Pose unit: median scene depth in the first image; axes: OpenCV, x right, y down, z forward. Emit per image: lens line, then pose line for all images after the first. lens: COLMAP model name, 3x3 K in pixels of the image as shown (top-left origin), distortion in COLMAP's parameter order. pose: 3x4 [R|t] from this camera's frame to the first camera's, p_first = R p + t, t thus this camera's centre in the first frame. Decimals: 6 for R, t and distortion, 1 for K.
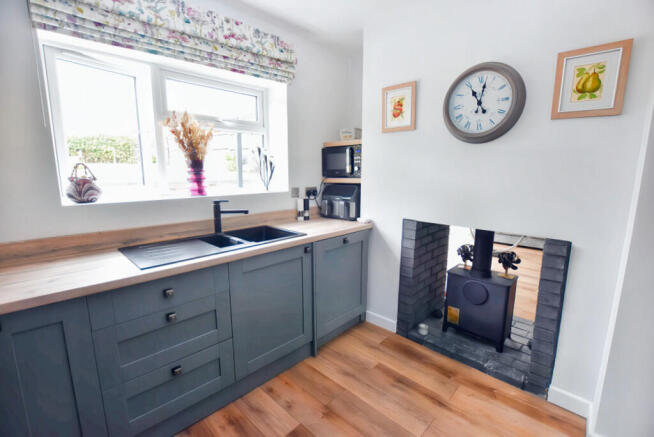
lens RADIAL K [[295.1, 0, 327.4], [0, 295.1, 220.0], [0, 0, 1]] dist [-0.021060, 0.000030]
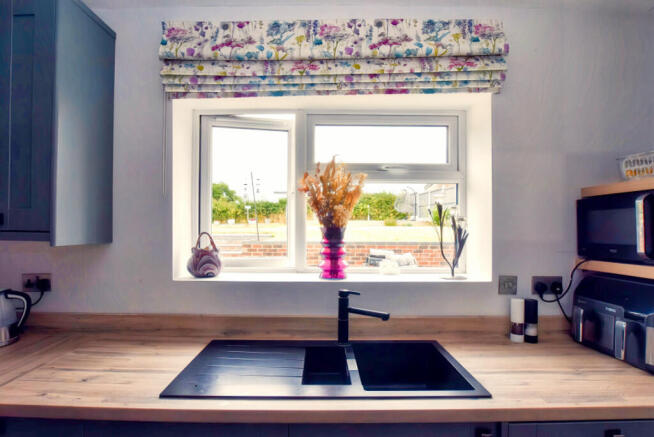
lens RADIAL K [[336.8, 0, 318.5], [0, 336.8, 224.8], [0, 0, 1]] dist [-0.029672, 0.003120]
pose [[0.695962, -0.000224, -0.718079, 0.105997], [-0.121824, 0.985467, -0.118380, -0.111437], [0.707670, 0.169867, 0.685820, 0.427615]]
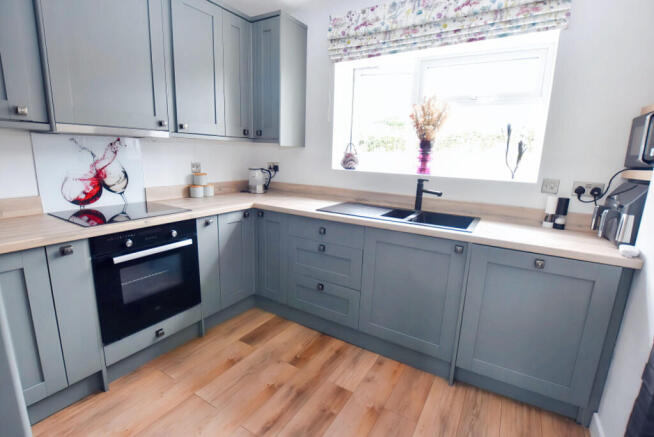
lens RADIAL K [[295.1, 0, 328.6], [0, 295.1, 217.8], [0, 0, 1]] dist [-0.021060, 0.000030]
pose [[0.241525, 0.214450, -0.946402, 0.553275], [-0.196265, 0.965915, 0.168784, -0.043783], [0.950340, 0.144980, 0.275381, 0.410835]]
